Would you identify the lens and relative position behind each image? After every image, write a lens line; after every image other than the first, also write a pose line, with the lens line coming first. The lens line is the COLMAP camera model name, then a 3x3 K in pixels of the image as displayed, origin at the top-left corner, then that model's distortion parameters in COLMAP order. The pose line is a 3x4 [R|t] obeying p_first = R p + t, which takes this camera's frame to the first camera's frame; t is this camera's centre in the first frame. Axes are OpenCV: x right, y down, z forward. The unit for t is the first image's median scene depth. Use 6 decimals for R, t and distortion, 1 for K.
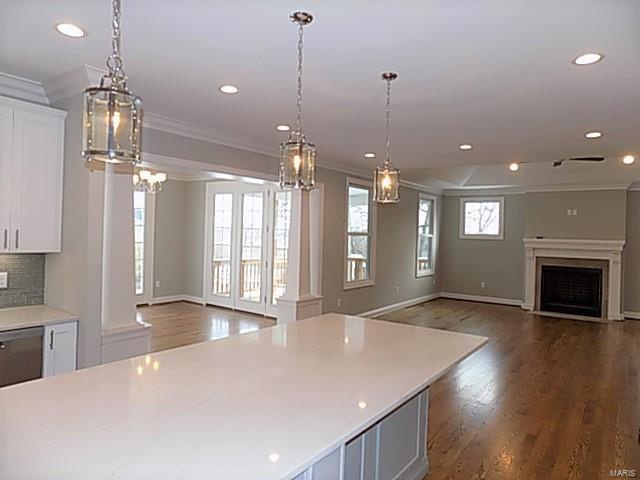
lens RADIAL K [[427.4, 0, 318.1], [0, 427.4, 234.3], [0, 0, 1]] dist [-0.056419, 0.042932]
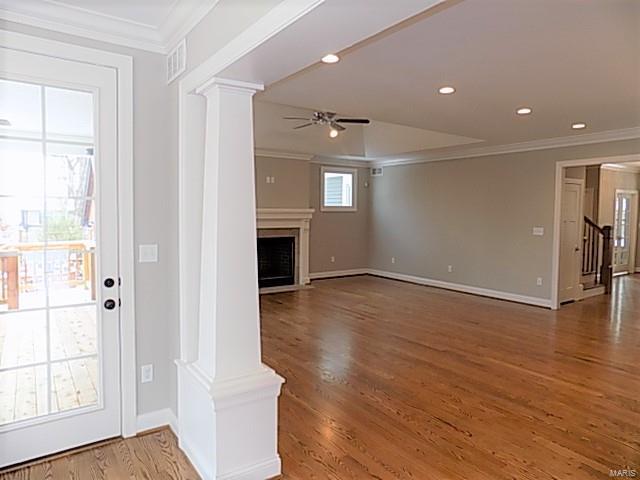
lens RADIAL K [[427.4, 0, 319.7], [0, 427.4, 236.6], [0, 0, 1]] dist [-0.056419, 0.042932]
pose [[0.319045, -0.077128, 0.944596, -0.276281], [0.001125, 0.996713, 0.081003, -0.003055], [-0.947739, -0.024781, 0.318083, 0.587411]]
